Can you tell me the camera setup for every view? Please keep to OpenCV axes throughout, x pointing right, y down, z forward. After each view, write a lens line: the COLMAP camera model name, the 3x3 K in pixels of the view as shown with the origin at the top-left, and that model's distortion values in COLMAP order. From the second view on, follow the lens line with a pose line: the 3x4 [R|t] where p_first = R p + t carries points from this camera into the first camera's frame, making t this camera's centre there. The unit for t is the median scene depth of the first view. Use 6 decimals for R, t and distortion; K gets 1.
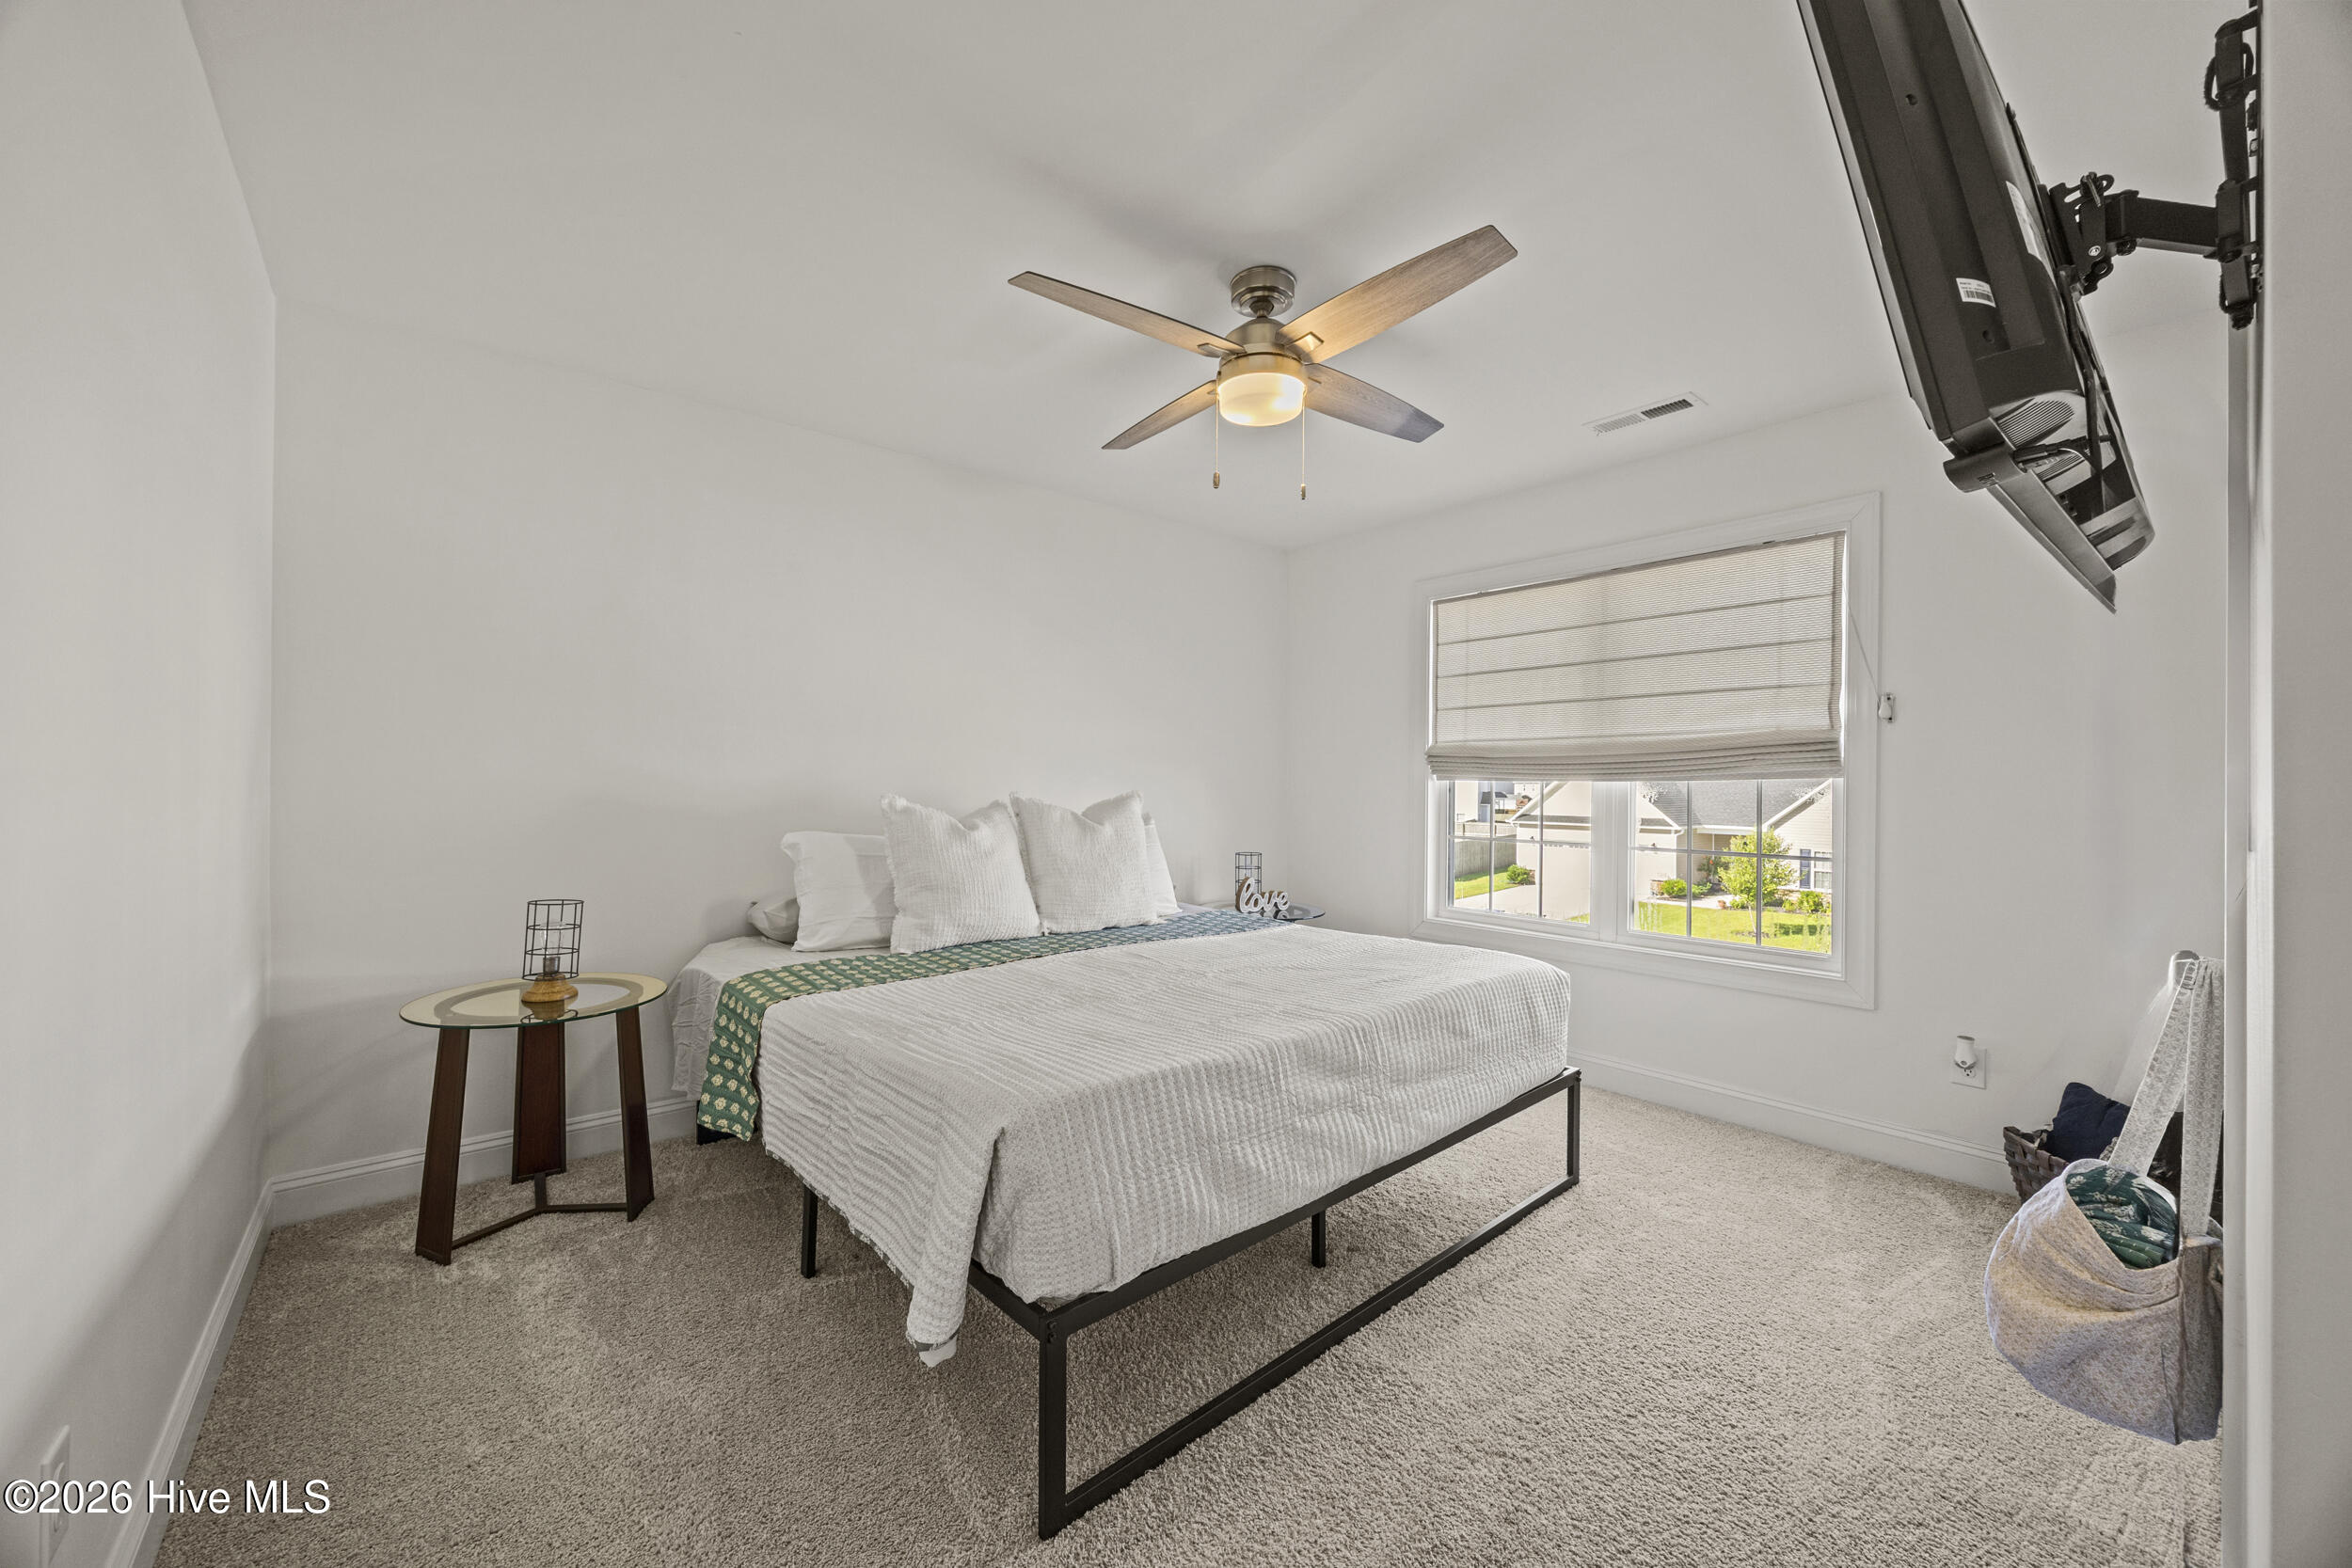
lens RADIAL K [[894.9, 0, 1183.0], [0, 894.9, 771.5], [0, 0, 1]] dist [-0.000754, 0.000259]
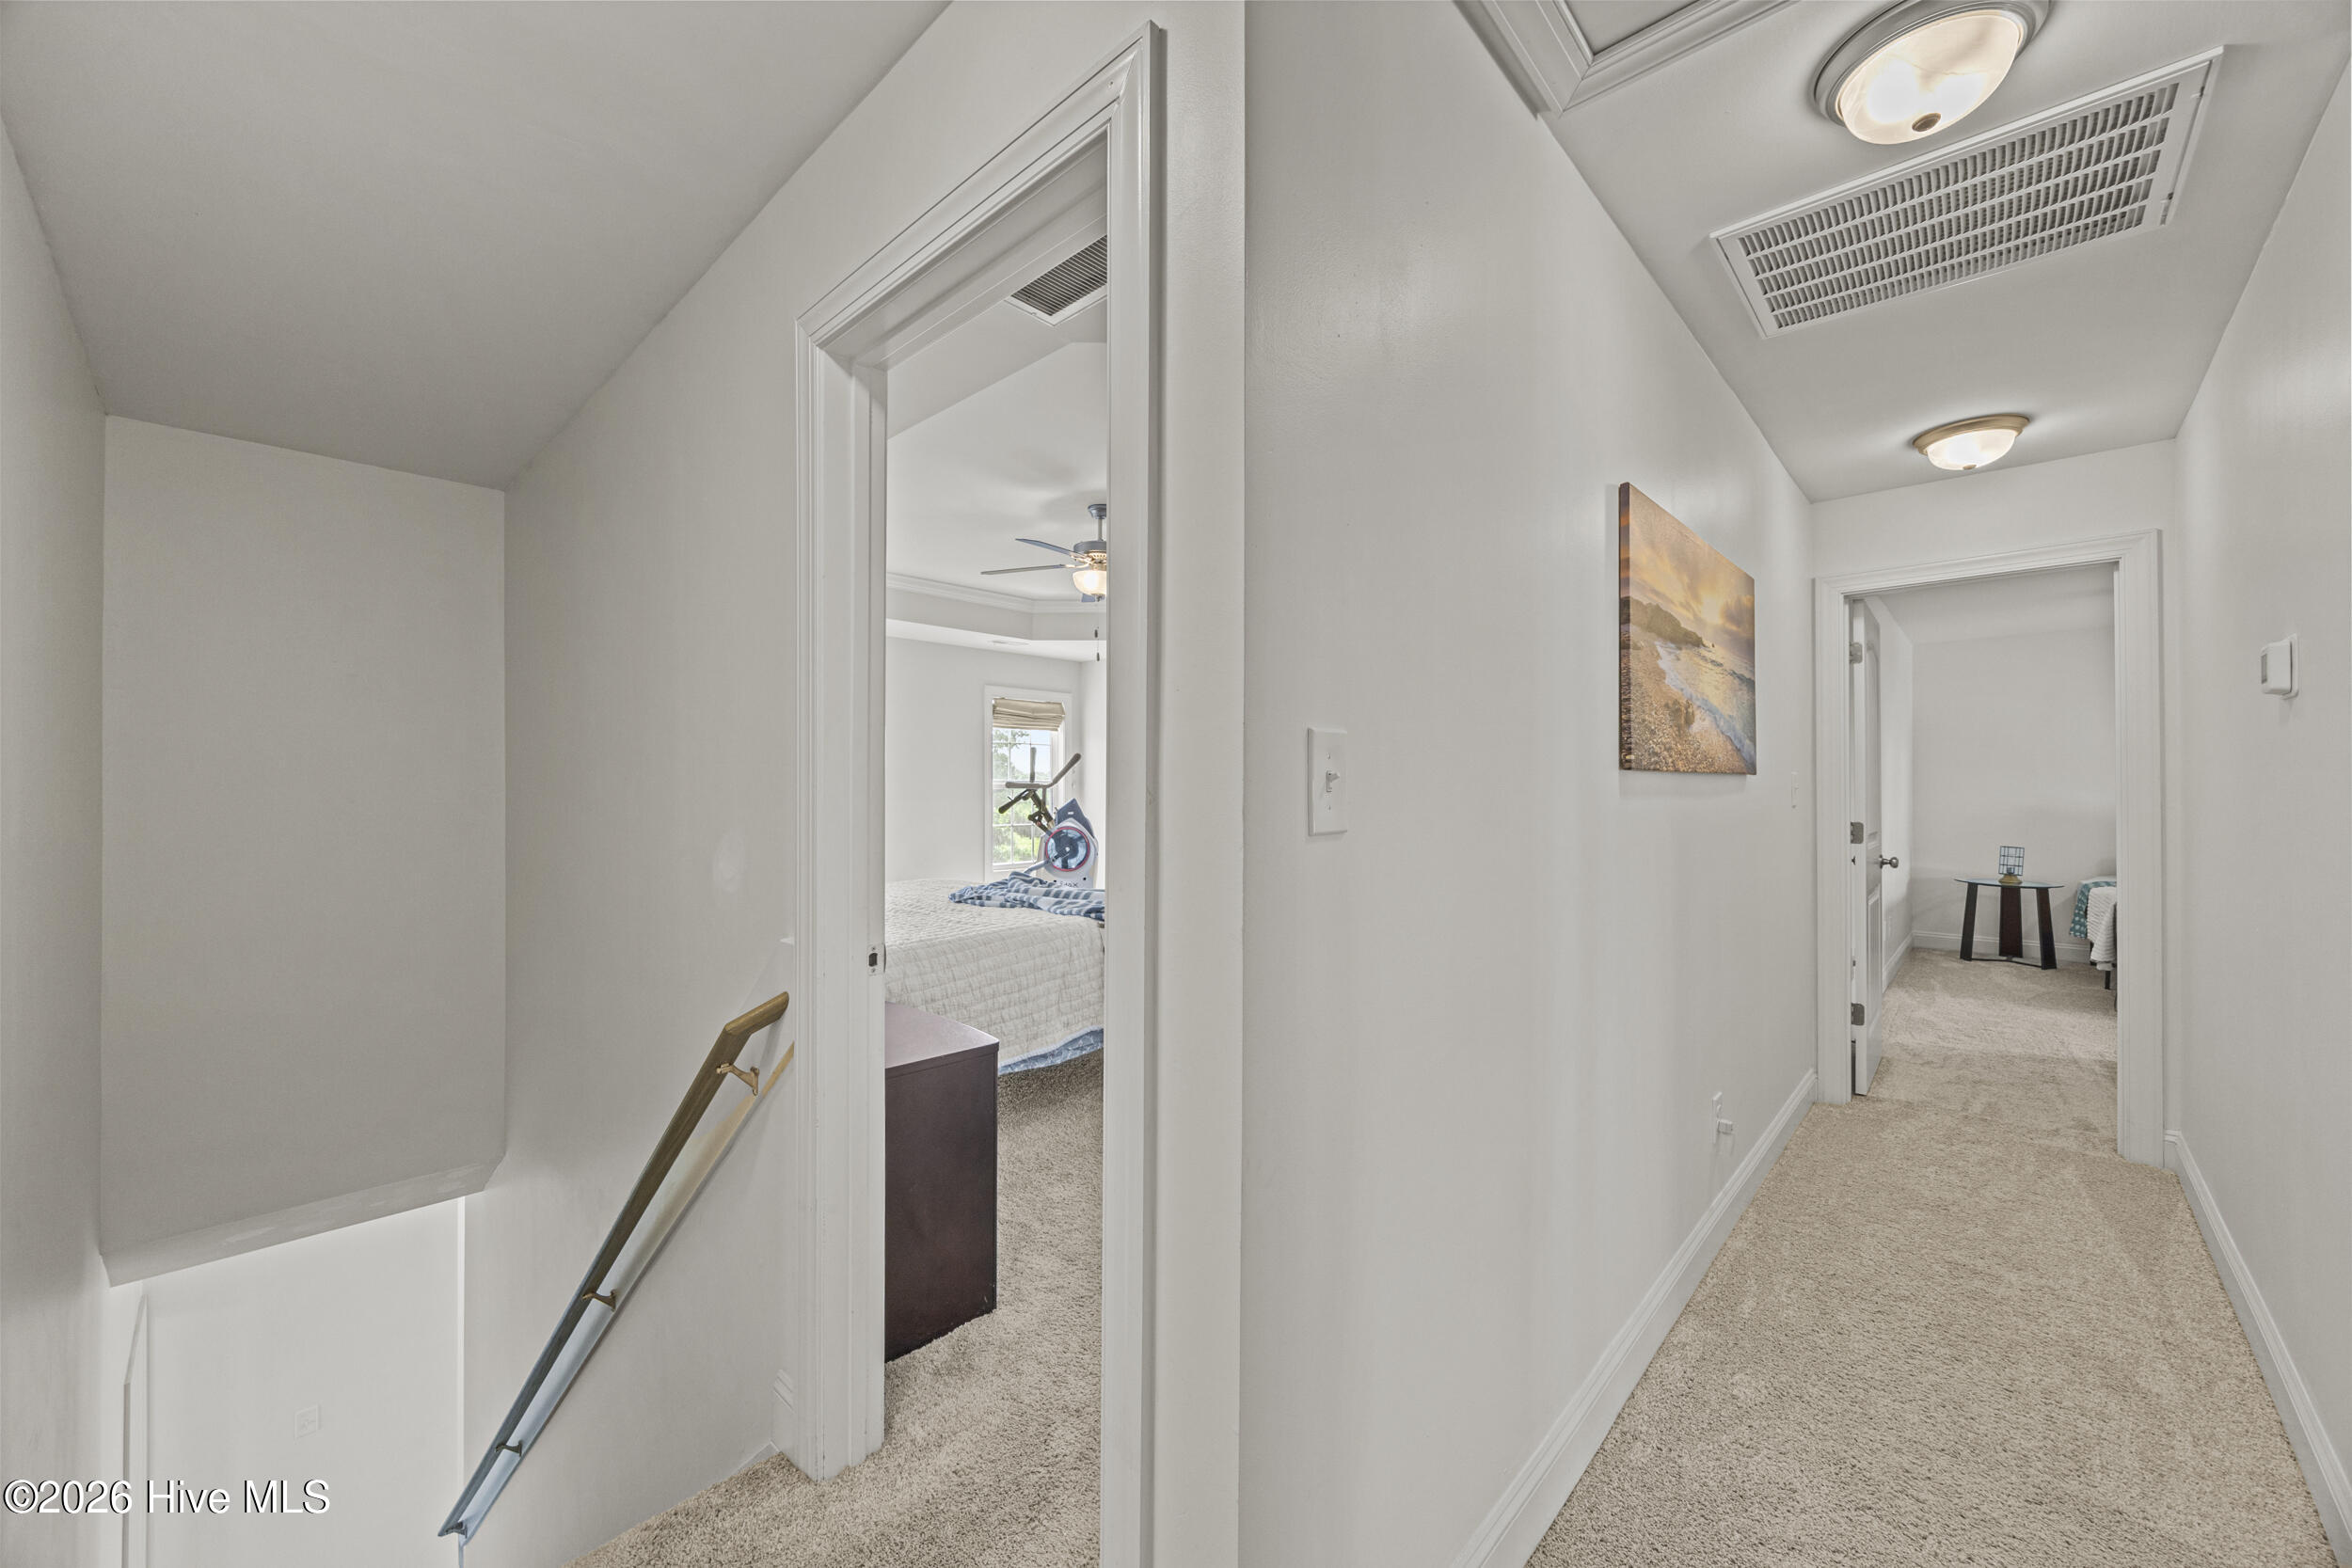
lens RADIAL K [[894.9, 0, 1159.5], [0, 894.9, 787.0], [0, 0, 1]] dist [-0.000754, 0.000259]
pose [[0.112660, -0.010446, -0.993579, 1.600554], [0.009651, 0.999909, -0.009418, -0.025804], [0.993587, -0.008528, 0.112751, -1.748072]]
